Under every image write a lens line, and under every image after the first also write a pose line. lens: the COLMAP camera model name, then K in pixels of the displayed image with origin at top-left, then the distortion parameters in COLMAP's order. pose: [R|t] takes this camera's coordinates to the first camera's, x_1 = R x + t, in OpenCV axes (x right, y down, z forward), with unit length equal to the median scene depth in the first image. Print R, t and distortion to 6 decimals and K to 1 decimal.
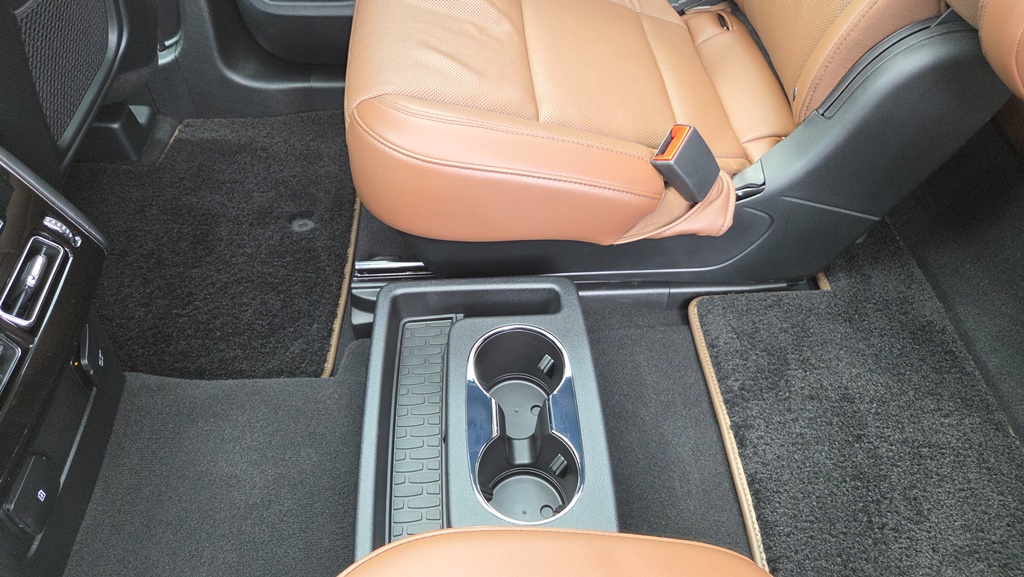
lens RADIAL K [[688.4, 0, 513.2], [0, 688.4, 295.0], [0, 0, 1]] dist [0.054060, -0.044704]
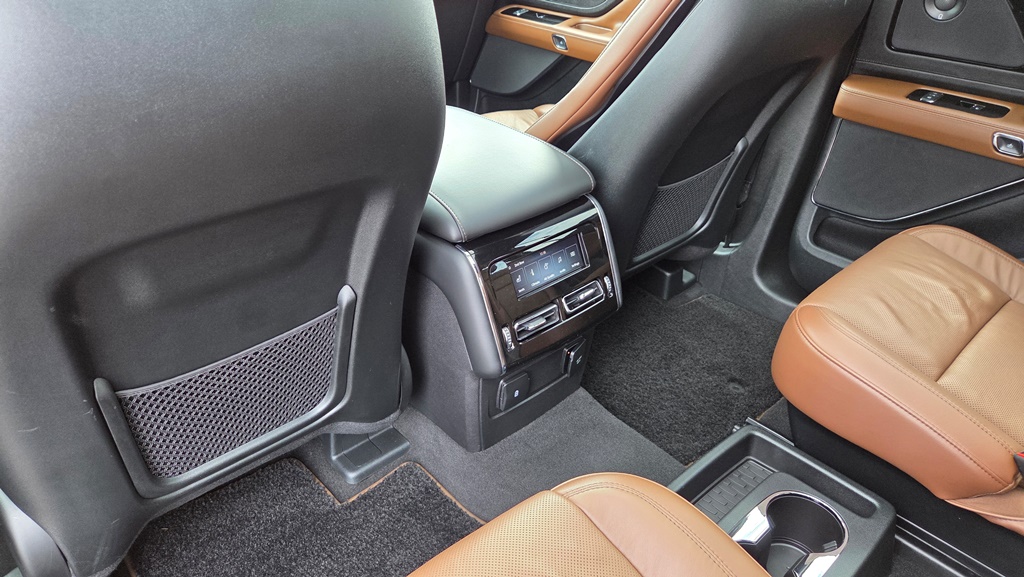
lens RADIAL K [[688.4, 0, 519.4], [0, 688.4, 289.3], [0, 0, 1]] dist [0.054060, -0.044704]
pose [[0.642714, 0.401547, -0.652441, 0.281542], [-0.599594, 0.793760, -0.102133, 0.174929], [0.476871, 0.456842, 0.750926, -0.337180]]
